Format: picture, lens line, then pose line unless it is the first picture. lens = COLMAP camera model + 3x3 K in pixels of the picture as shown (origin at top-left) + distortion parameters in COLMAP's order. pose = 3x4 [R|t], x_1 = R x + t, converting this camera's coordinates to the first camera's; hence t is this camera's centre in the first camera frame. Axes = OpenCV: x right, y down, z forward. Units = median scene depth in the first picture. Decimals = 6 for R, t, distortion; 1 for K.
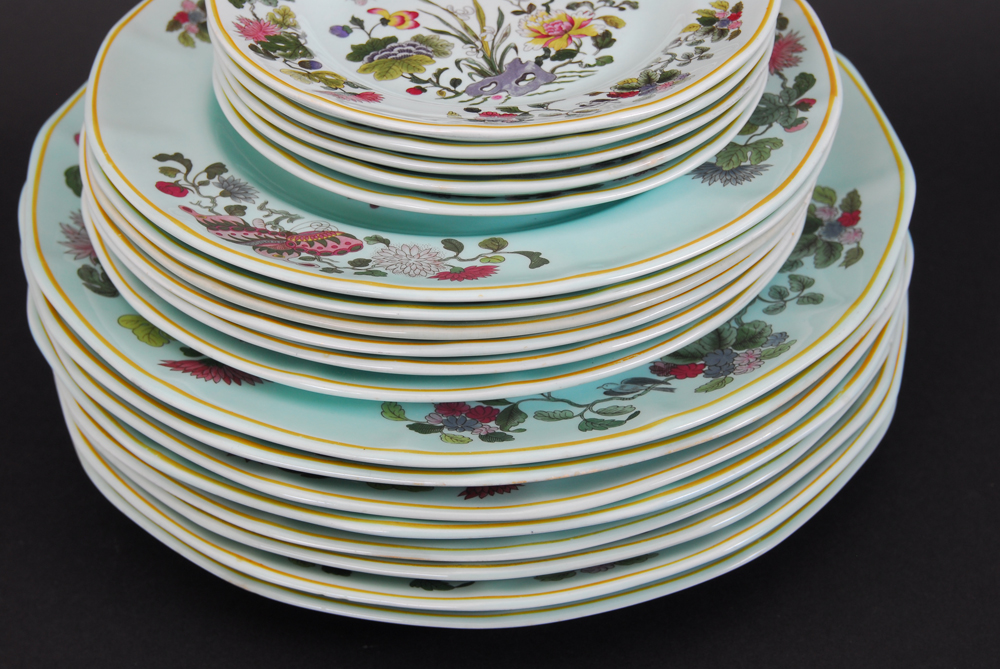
lens RADIAL K [[2009.6, 0, 500.0], [0, 2009.6, 334.5], [0, 0, 1]] dist [0.030523, -0.031427]
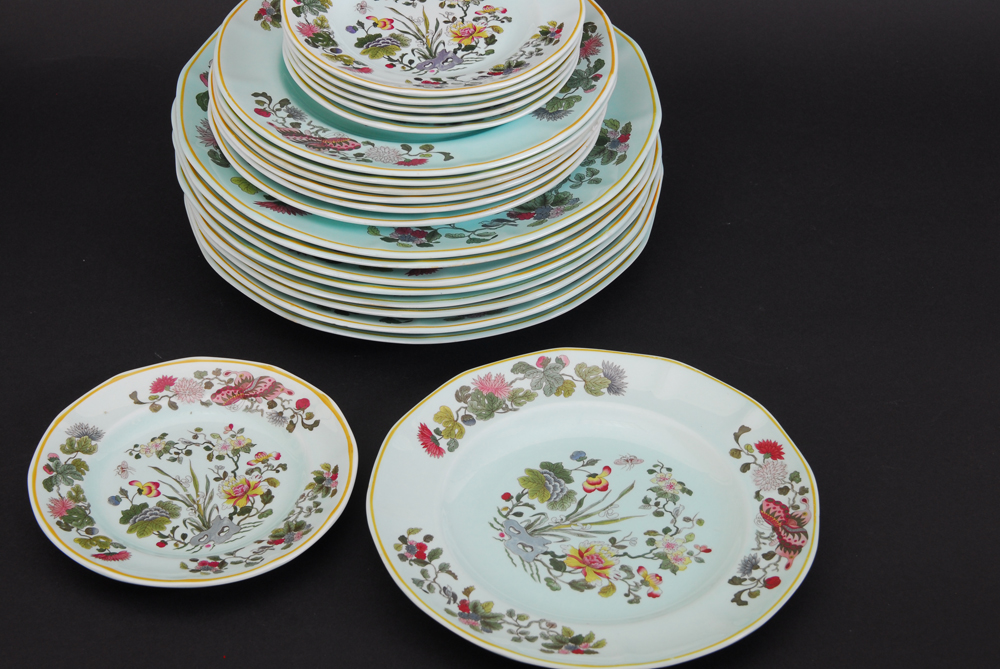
lens RADIAL K [[2009.6, 0, 500.0], [0, 2009.6, 334.5], [0, 0, 1]] dist [0.030523, -0.031427]
pose [[0.999389, 0.033429, 0.010195, 0.052583], [-0.034009, 0.997417, 0.063271, 0.010362], [-0.008054, -0.063579, 0.997944, -0.947376]]
